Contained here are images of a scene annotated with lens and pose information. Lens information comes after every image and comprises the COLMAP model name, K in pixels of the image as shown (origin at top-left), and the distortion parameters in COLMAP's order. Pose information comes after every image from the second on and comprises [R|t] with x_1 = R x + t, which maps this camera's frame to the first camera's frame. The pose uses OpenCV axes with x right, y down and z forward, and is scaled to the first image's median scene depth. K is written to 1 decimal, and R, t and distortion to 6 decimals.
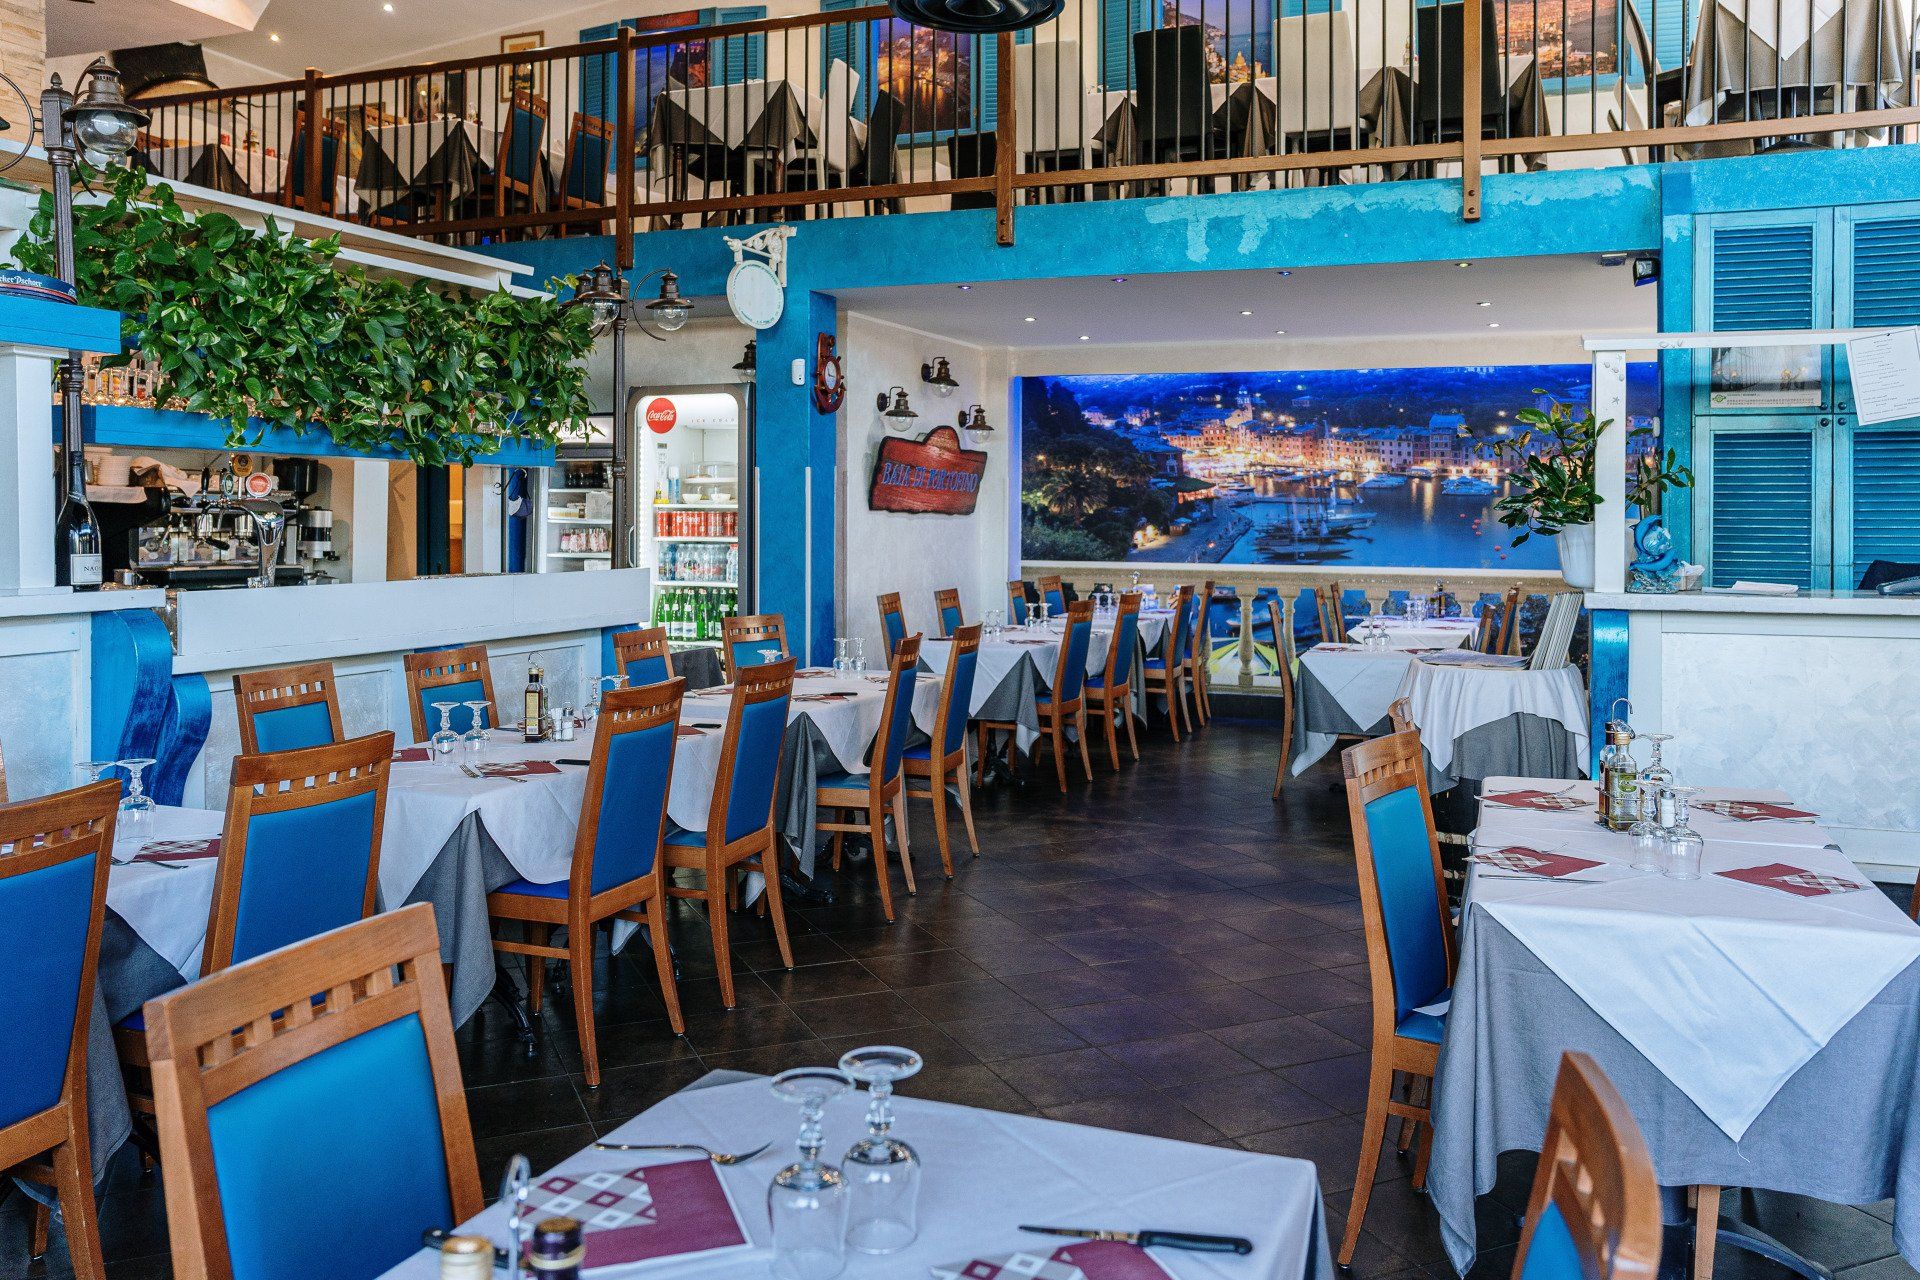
lens RADIAL K [[1550.2, 0, 999.5], [0, 1550.2, 512.3], [0, 0, 1]] dist [-0.075857, 0.108451]
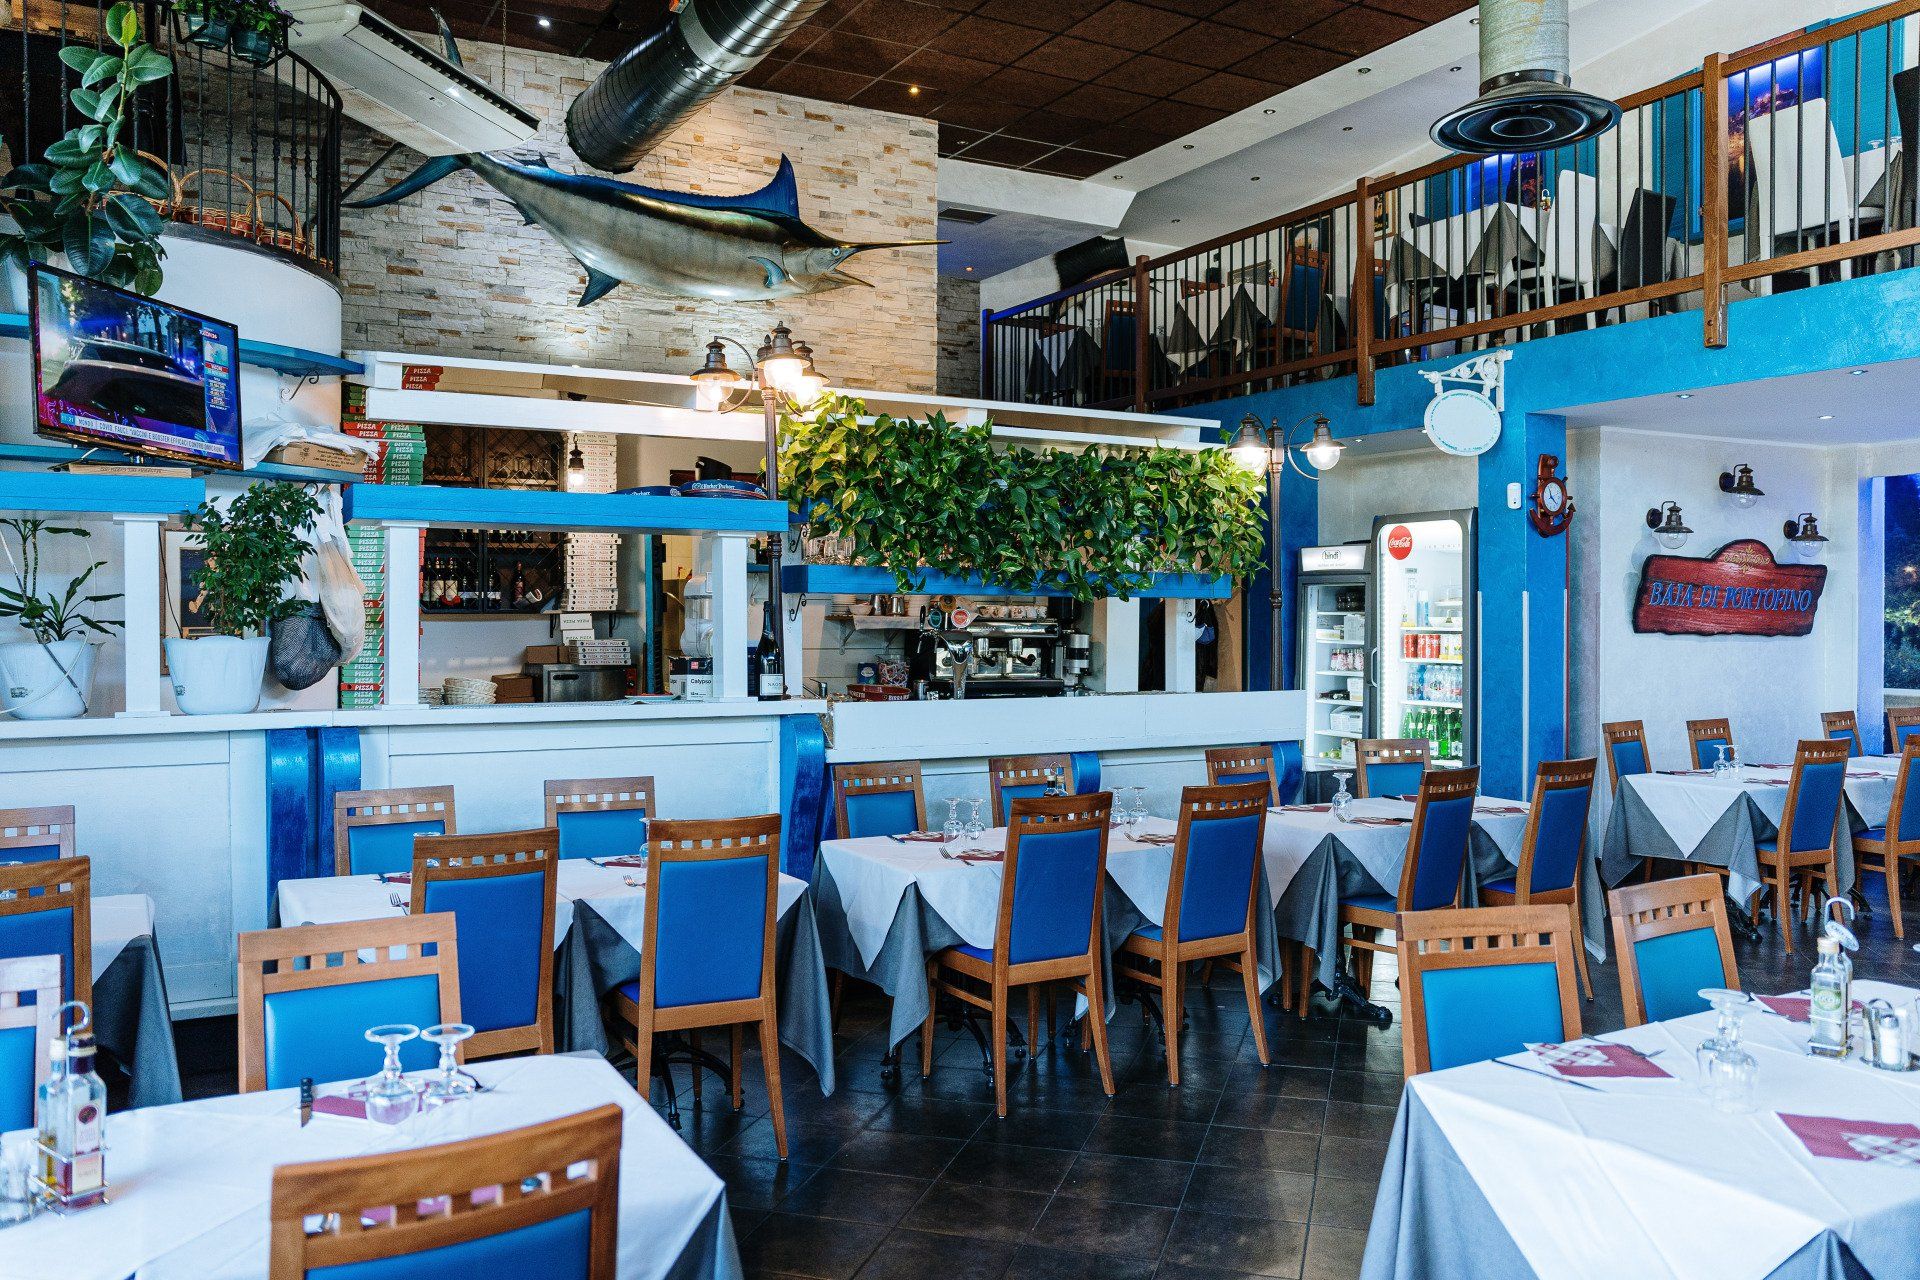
lens RADIAL K [[1524.4, 0, 960.0], [0, 1524.4, 640.0], [0, 0, 1]] dist [-0.078940, 0.147292]
pose [[0.750735, 0.008687, -0.660546, 0.240364], [0.002360, 0.999872, 0.015831, -0.013753], [0.660599, -0.013444, 0.750619, 0.030553]]
